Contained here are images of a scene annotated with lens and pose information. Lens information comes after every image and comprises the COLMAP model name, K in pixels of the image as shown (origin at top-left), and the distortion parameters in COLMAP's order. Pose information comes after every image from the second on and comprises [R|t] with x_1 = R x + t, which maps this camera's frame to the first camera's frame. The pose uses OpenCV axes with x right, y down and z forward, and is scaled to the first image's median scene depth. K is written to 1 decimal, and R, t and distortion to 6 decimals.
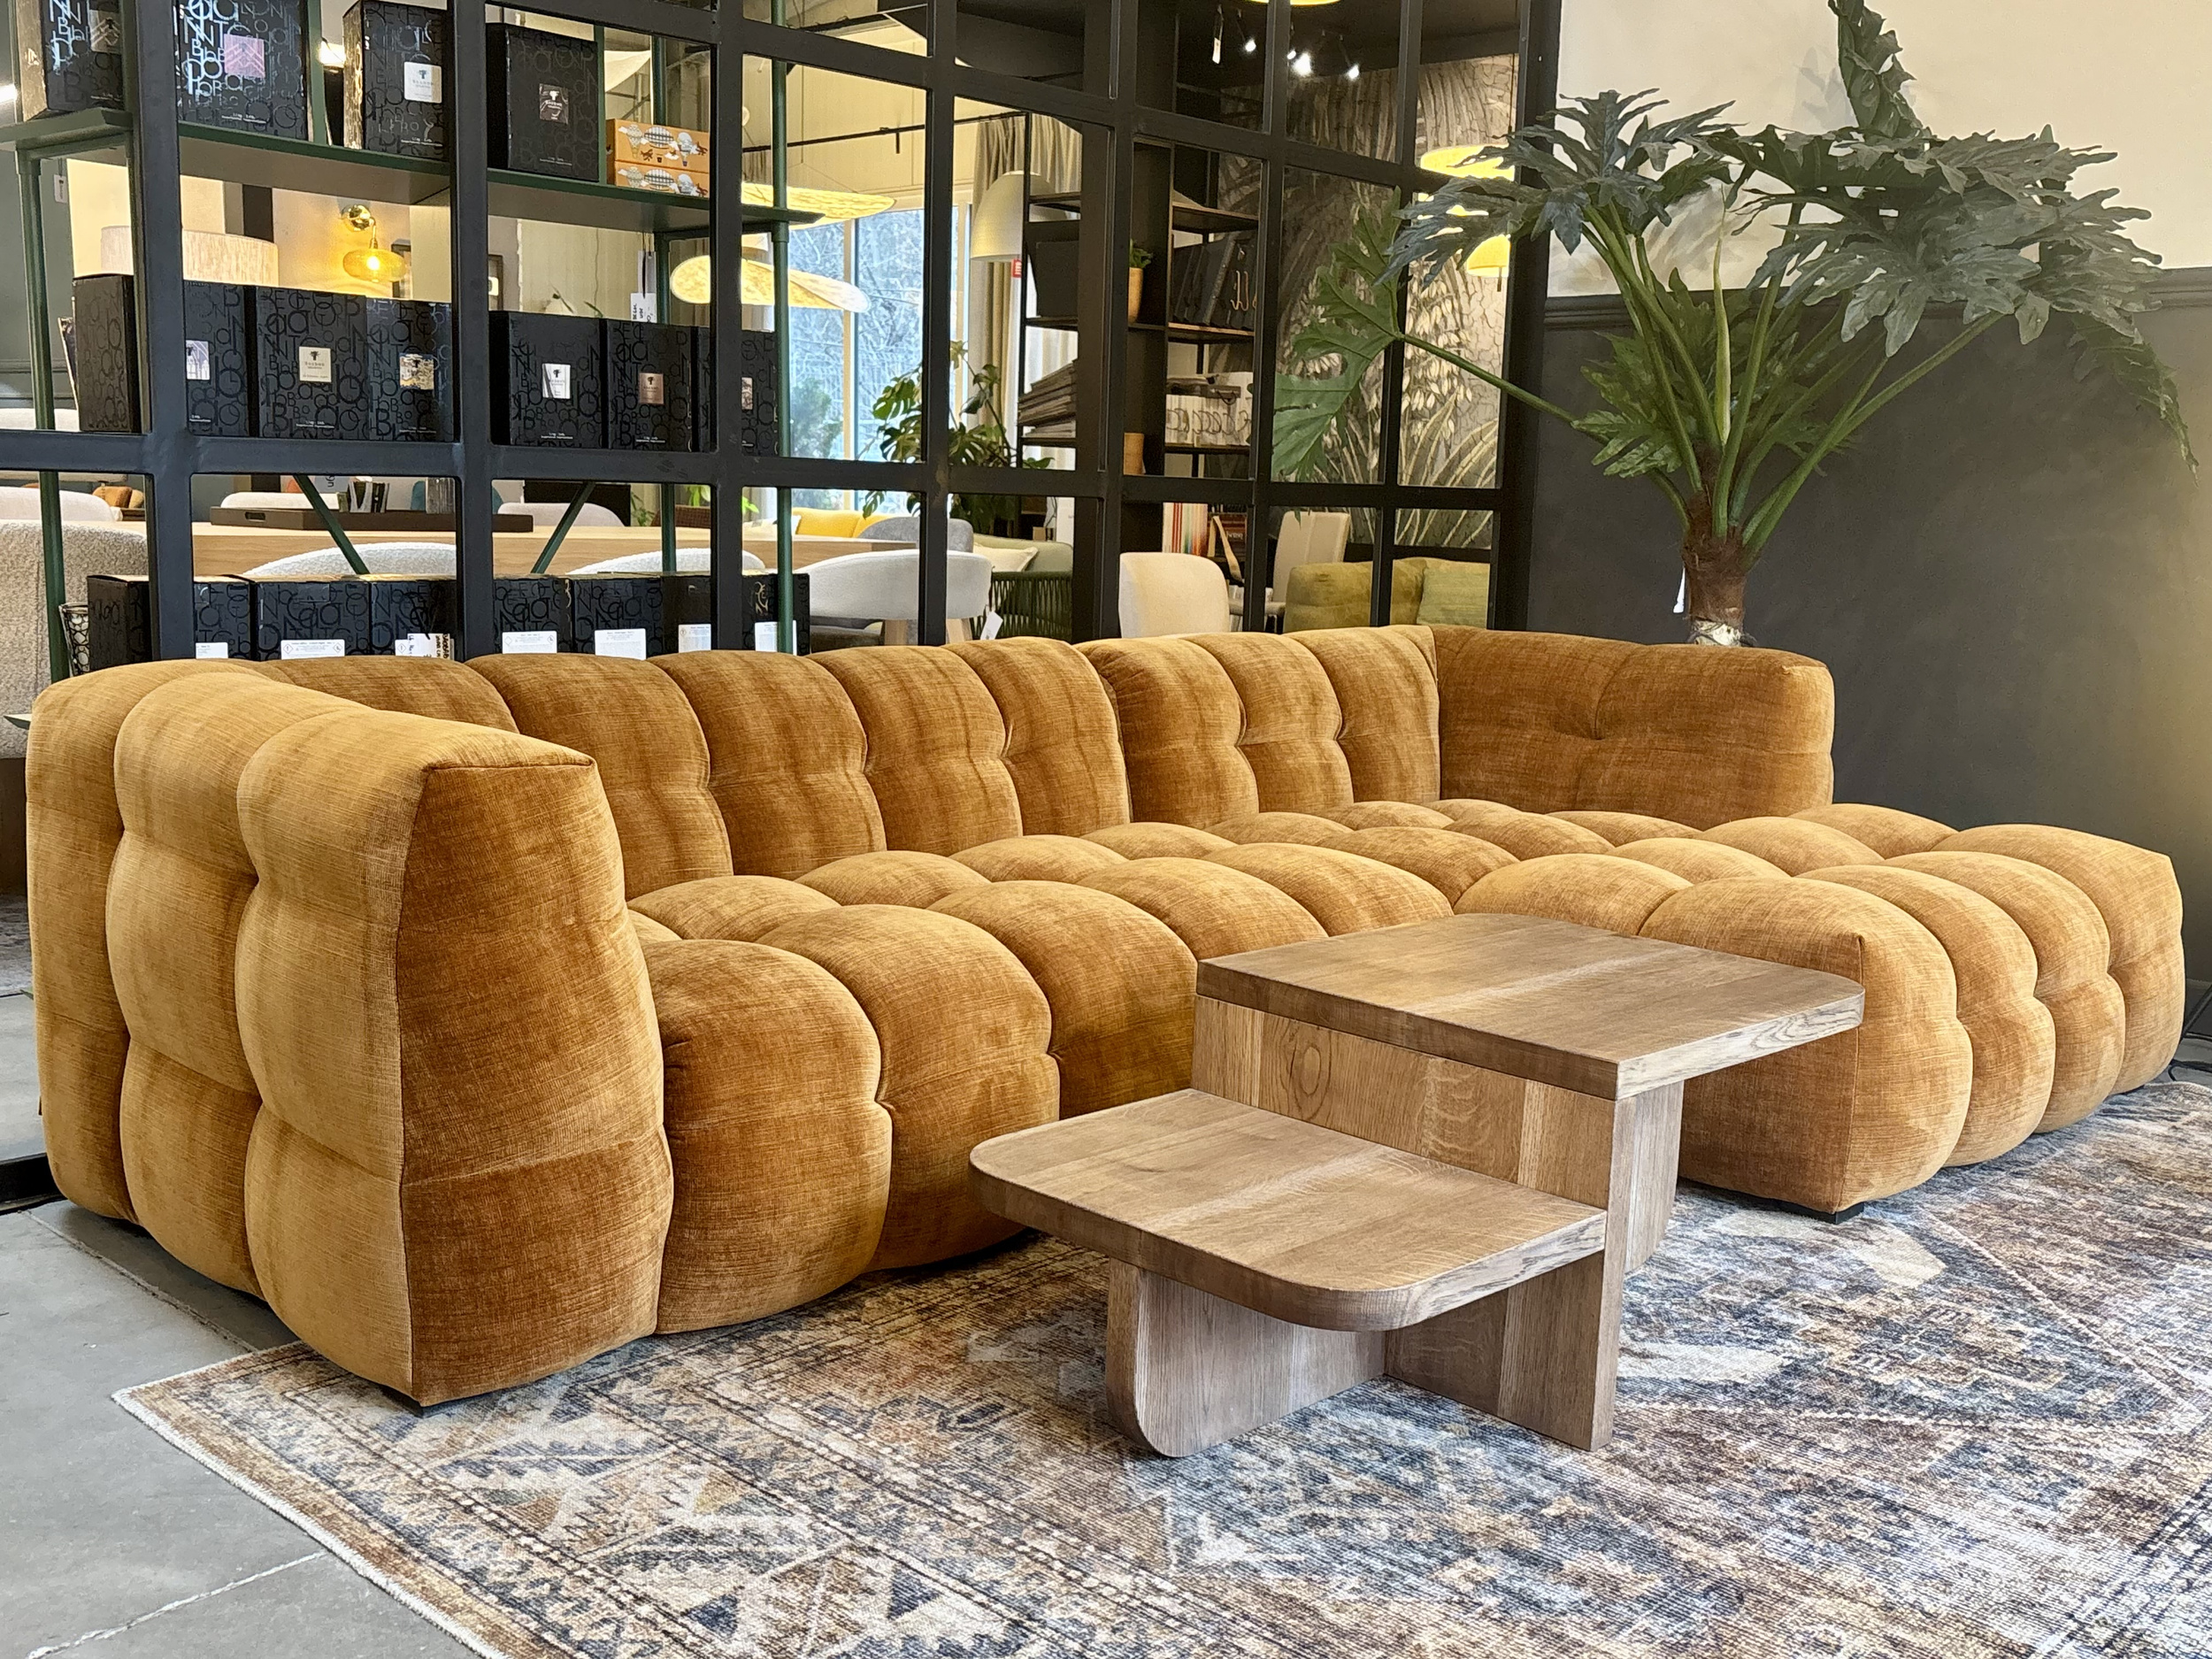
lens RADIAL K [[2278.4, 0, 1121.2], [0, 2278.4, 808.8], [0, 0, 1]] dist [0.082399, -0.221995]
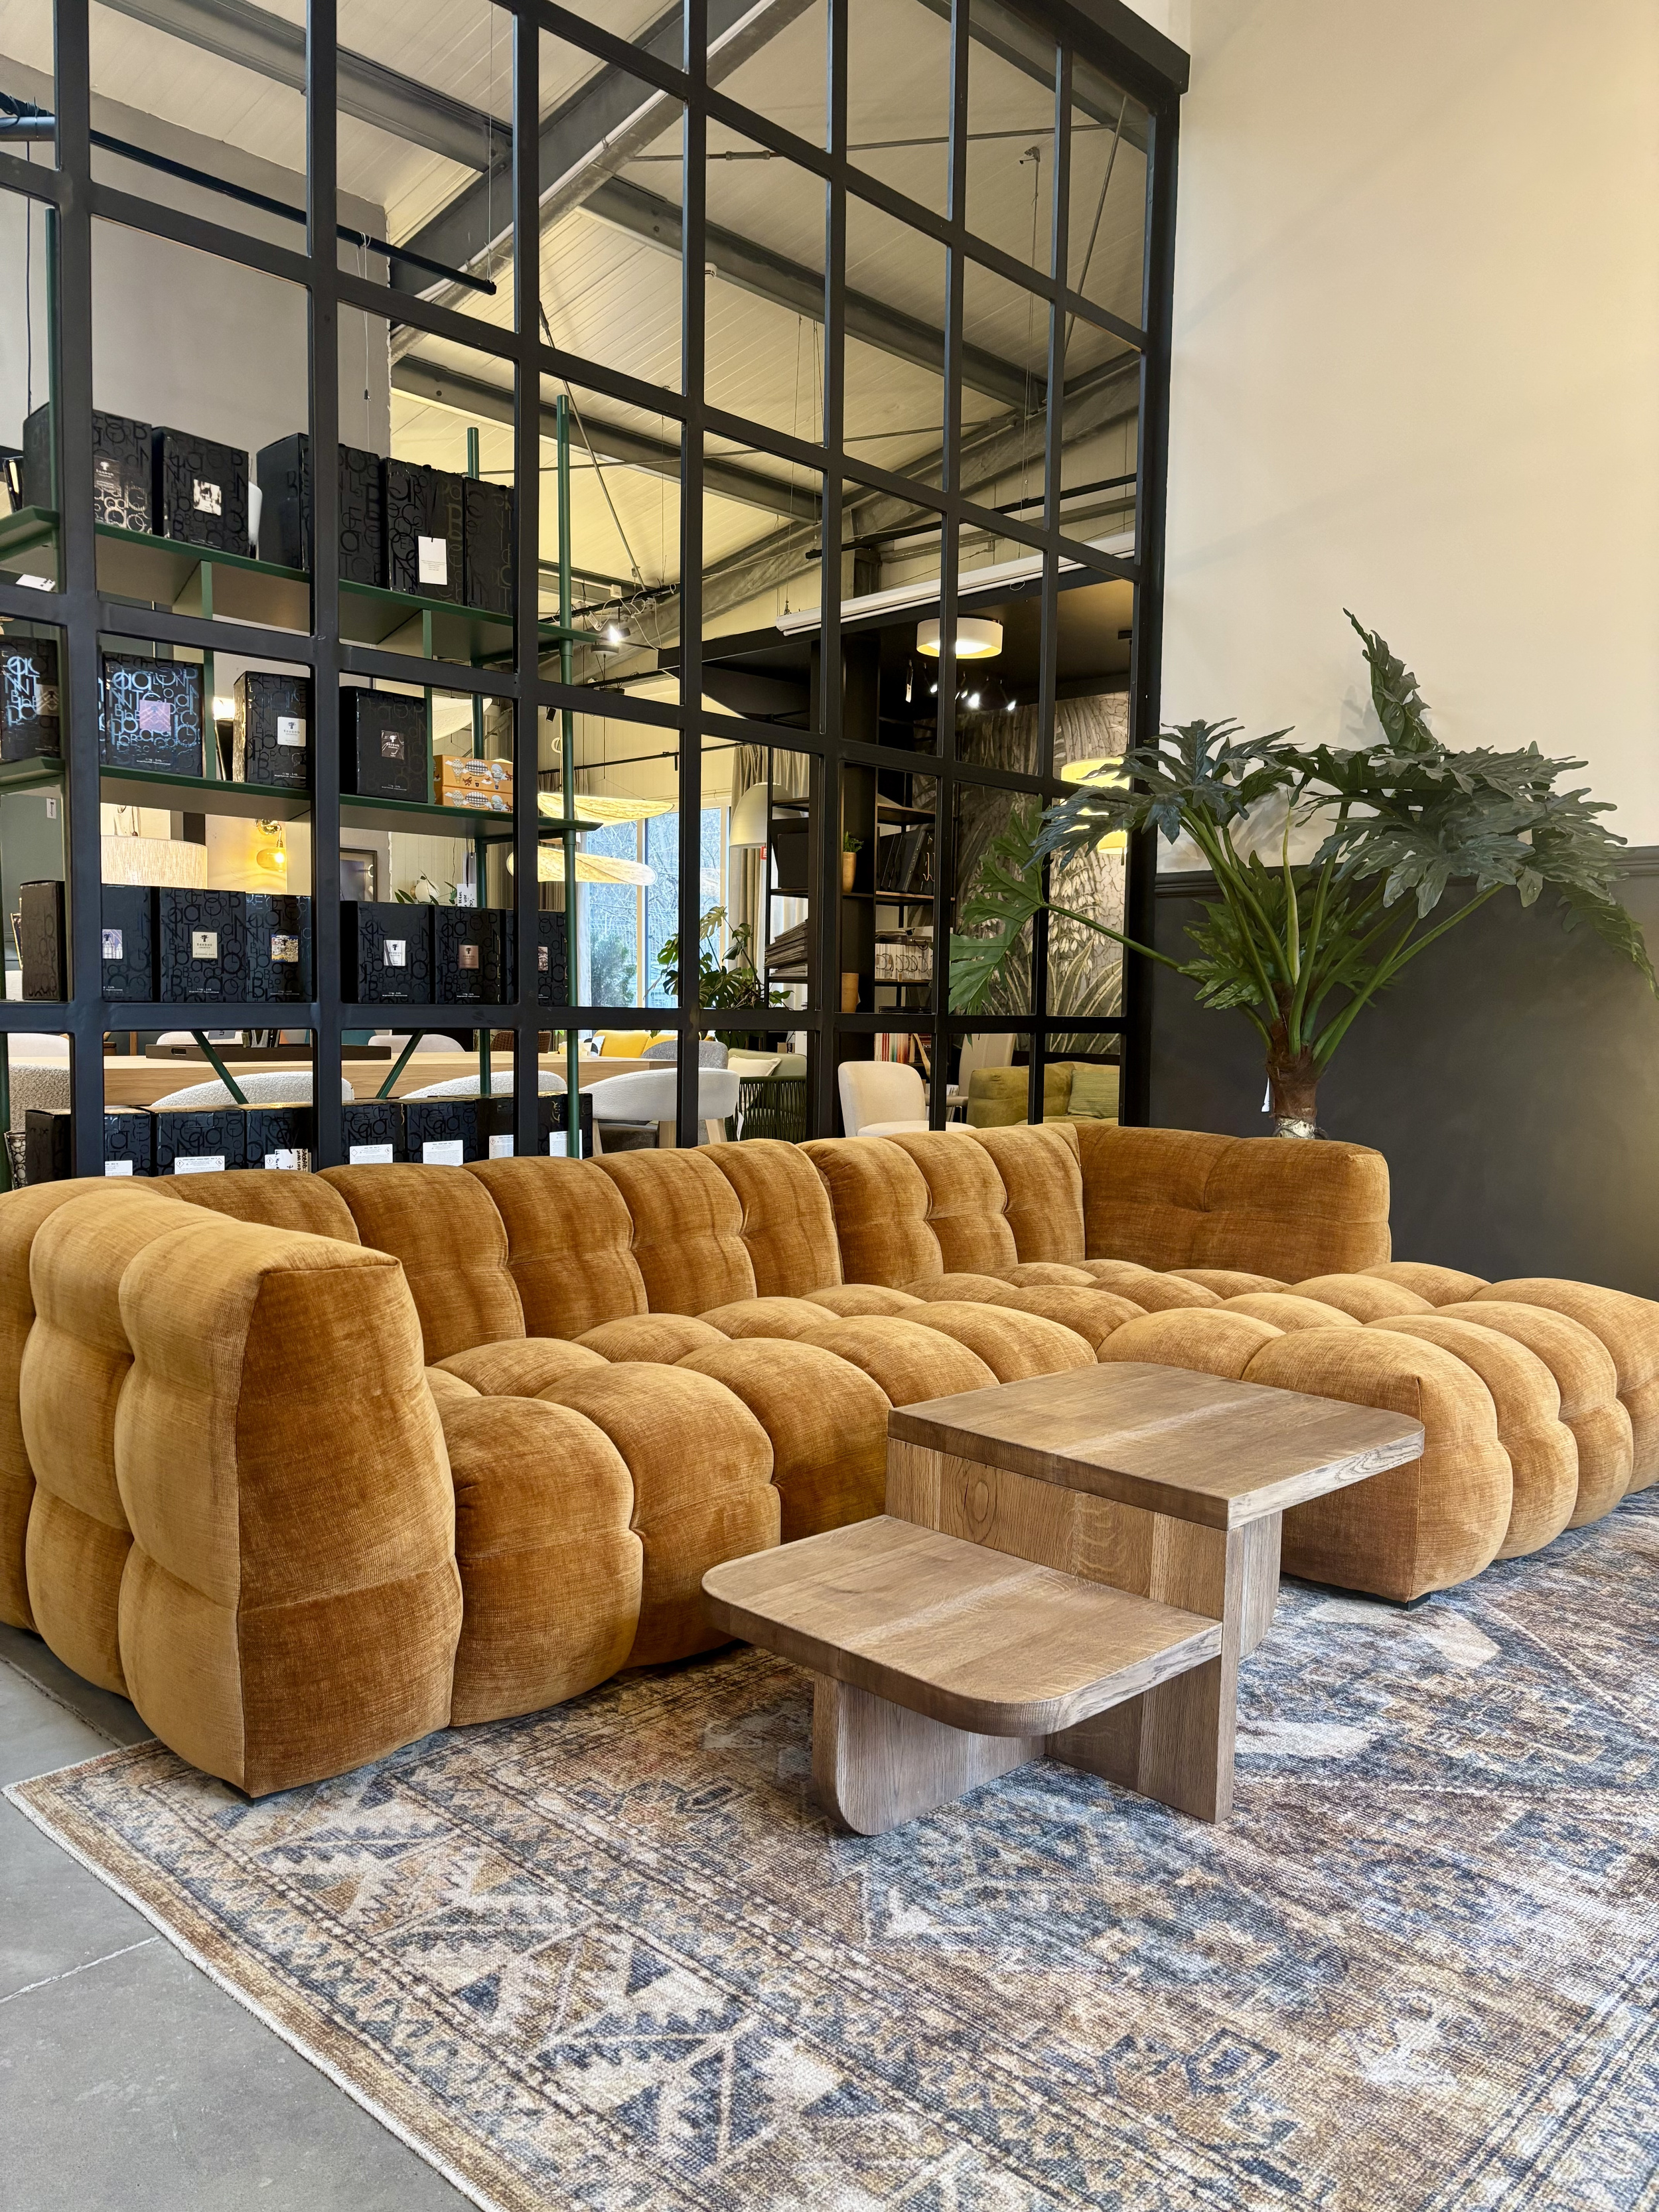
lens RADIAL K [[1701.9, 0, 829.5], [0, 1701.9, 1106.0], [0, 0, 1]] dist [0.032359, -0.023171]
pose [[0.999816, -0.014085, -0.013033, 0.014060], [0.012983, 0.996622, -0.081095, -0.020995], [0.014131, 0.080911, 0.996621, 0.050898]]
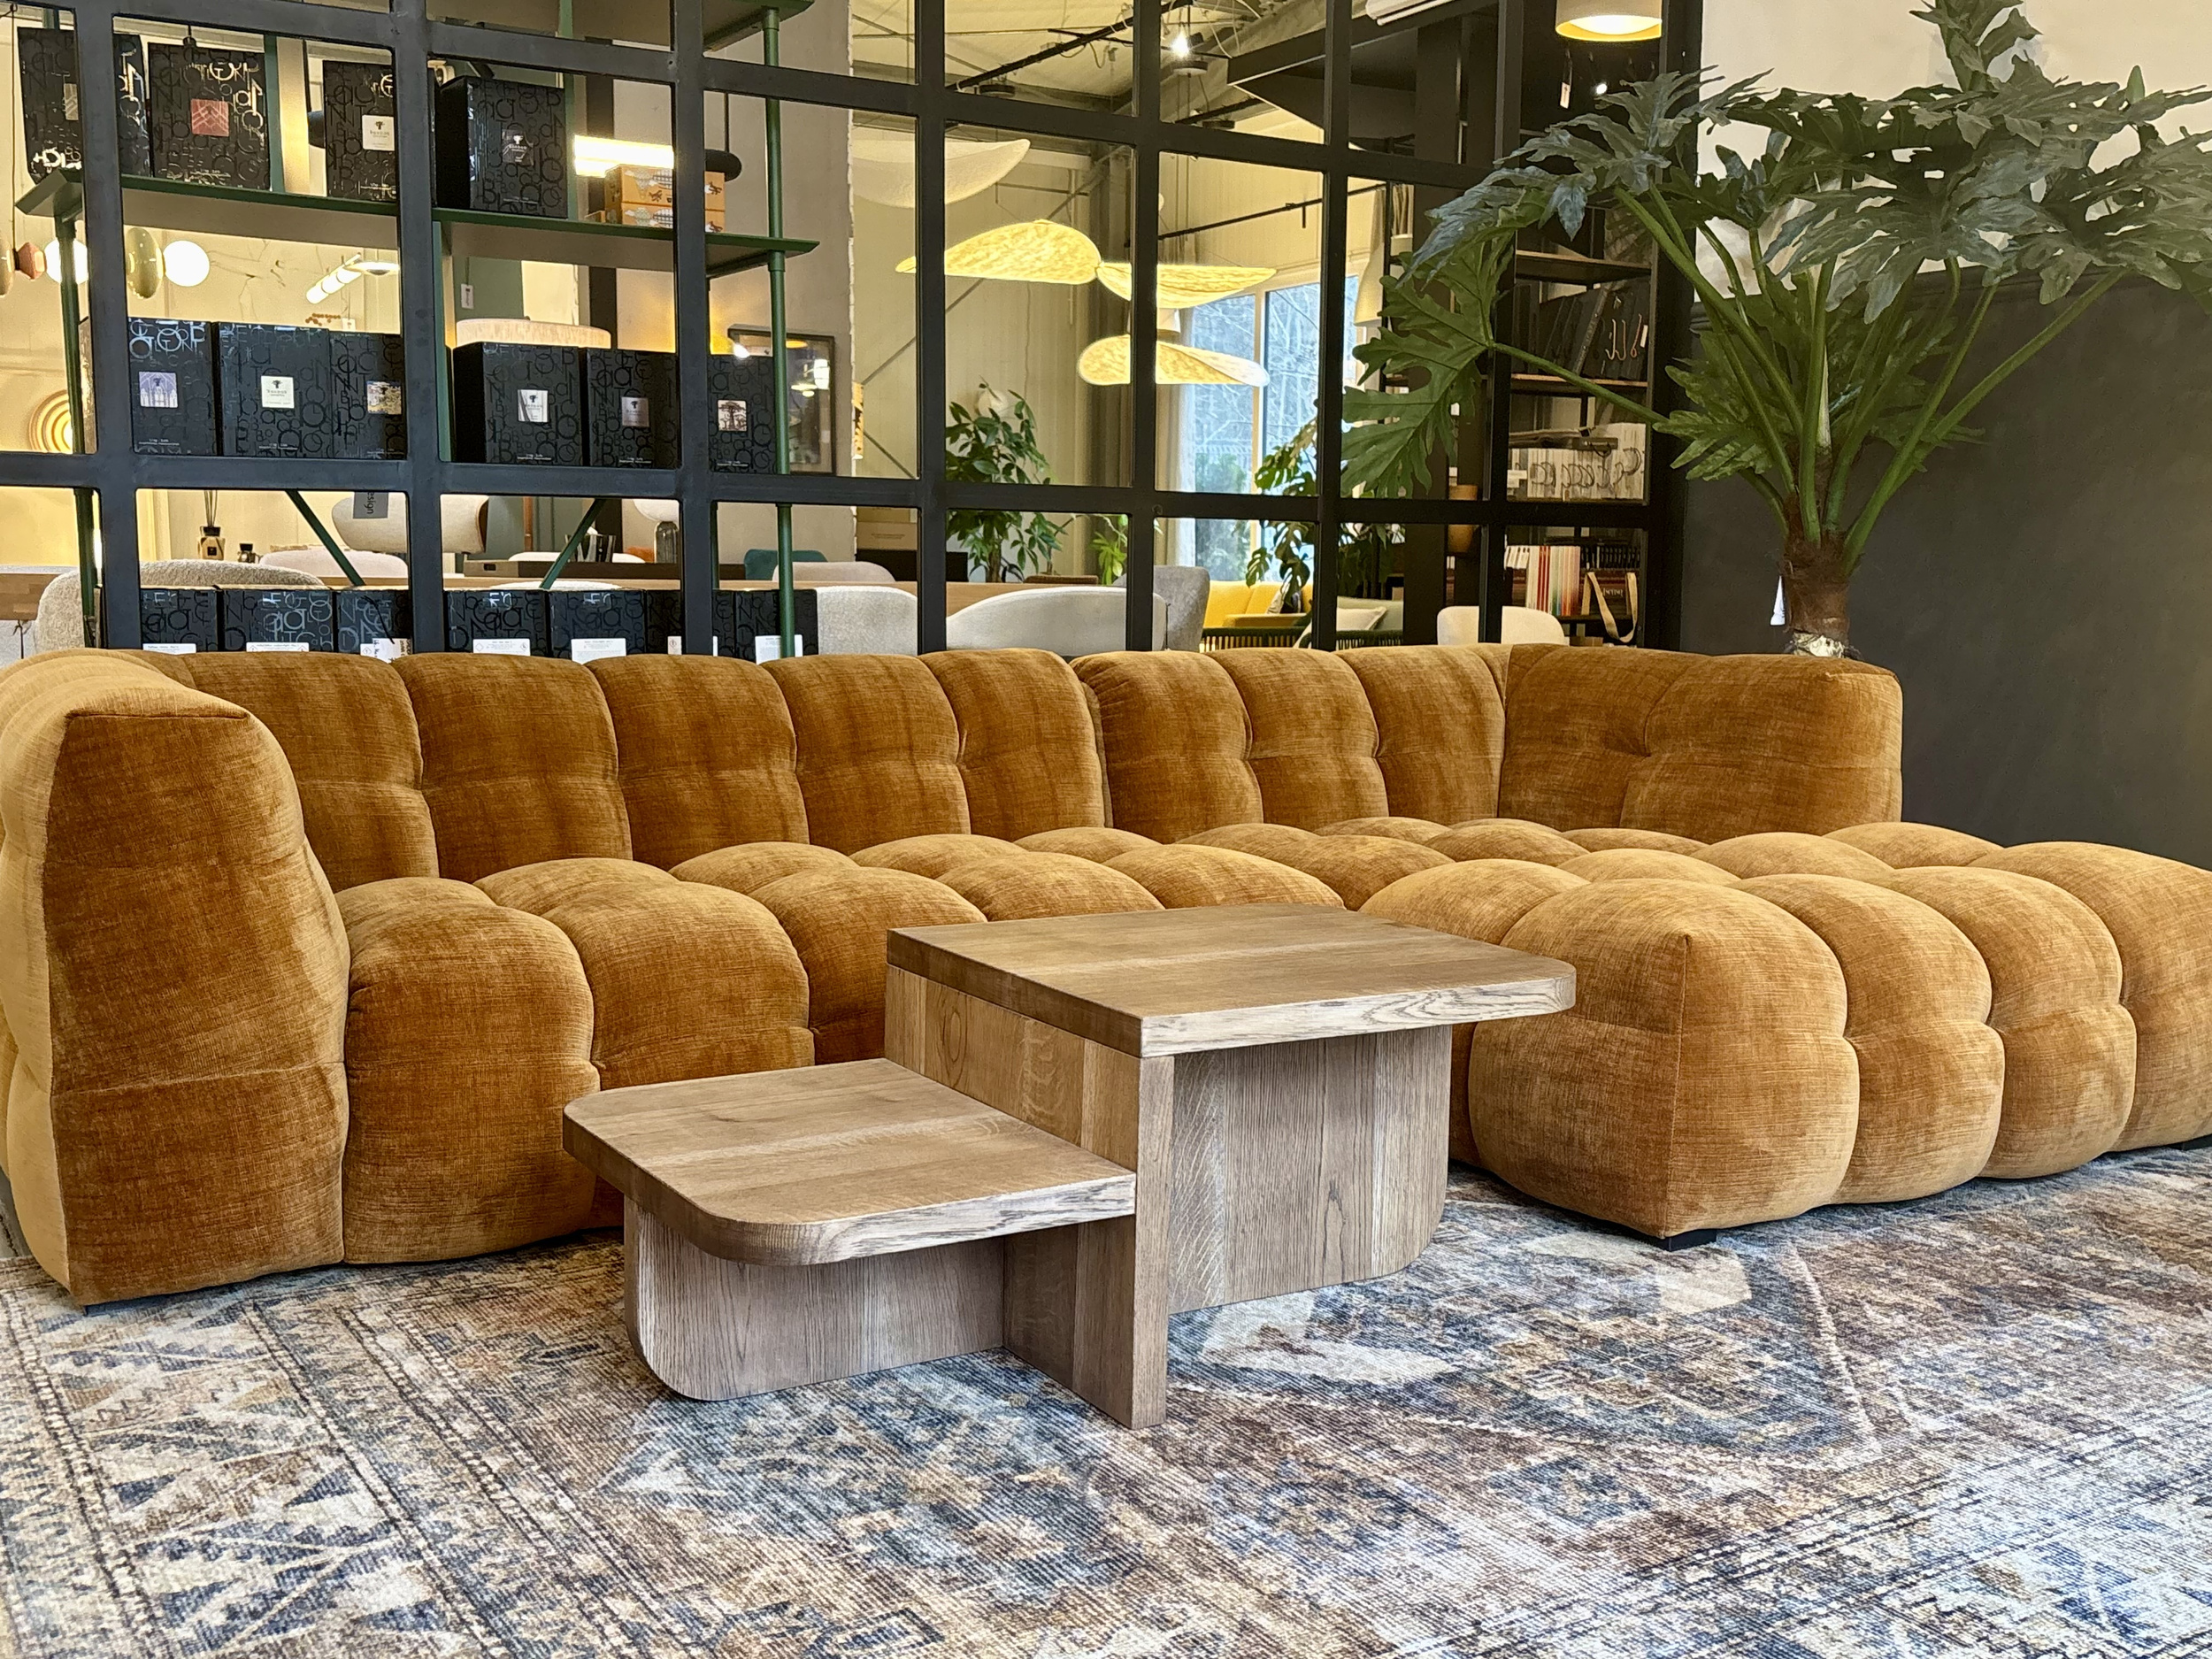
lens RADIAL K [[2289.7, 0, 1106.0], [0, 2289.7, 829.5], [0, 0, 1]] dist [0.015471, 0.009723]
pose [[0.963893, 0.008311, -0.266160, 0.344560], [-0.017170, 0.999373, -0.030976, 0.045988], [0.265736, 0.034427, 0.963431, 0.052559]]
